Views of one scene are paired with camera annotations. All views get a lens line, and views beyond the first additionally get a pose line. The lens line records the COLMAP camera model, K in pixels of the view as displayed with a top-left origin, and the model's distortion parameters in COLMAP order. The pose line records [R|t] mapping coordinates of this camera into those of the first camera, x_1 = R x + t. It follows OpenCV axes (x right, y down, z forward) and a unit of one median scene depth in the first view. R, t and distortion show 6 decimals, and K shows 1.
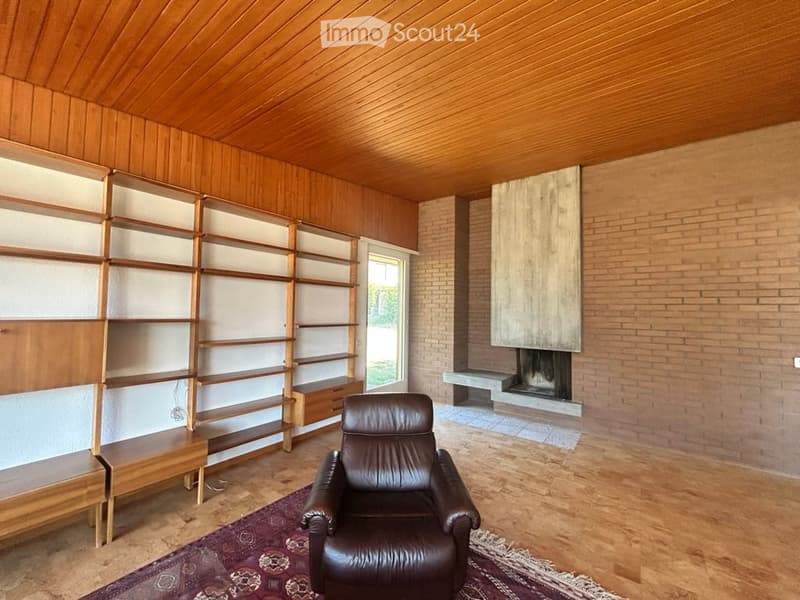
lens RADIAL K [[323.6, 0, 400.0], [0, 323.6, 300.0], [0, 0, 1]] dist [0.000785, 0.000005]
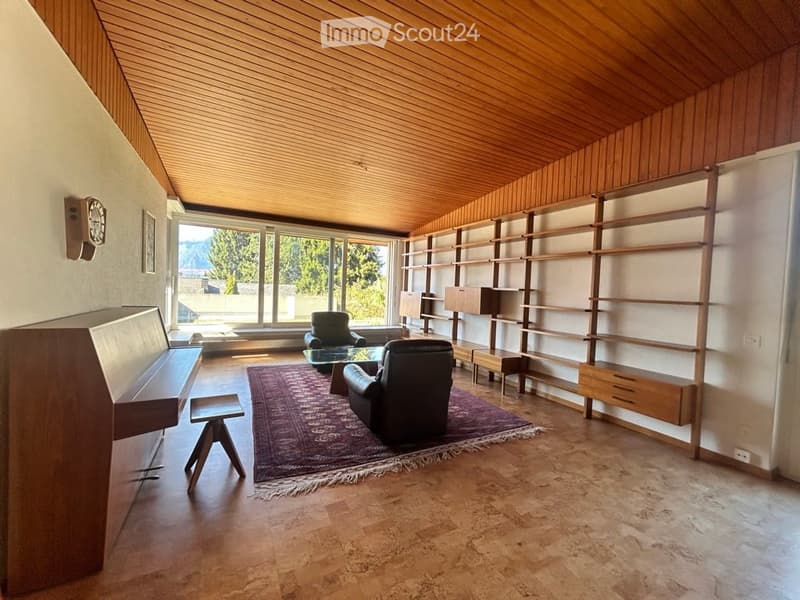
lens RADIAL K [[323.6, 0, 400.0], [0, 323.6, 300.0], [0, 0, 1]] dist [0.000785, 0.000005]
pose [[-0.419665, -0.000969, -0.907679, 1.051978], [-0.017888, 0.999814, 0.007204, 0.108419], [0.907503, 0.019260, -0.419604, 1.082395]]
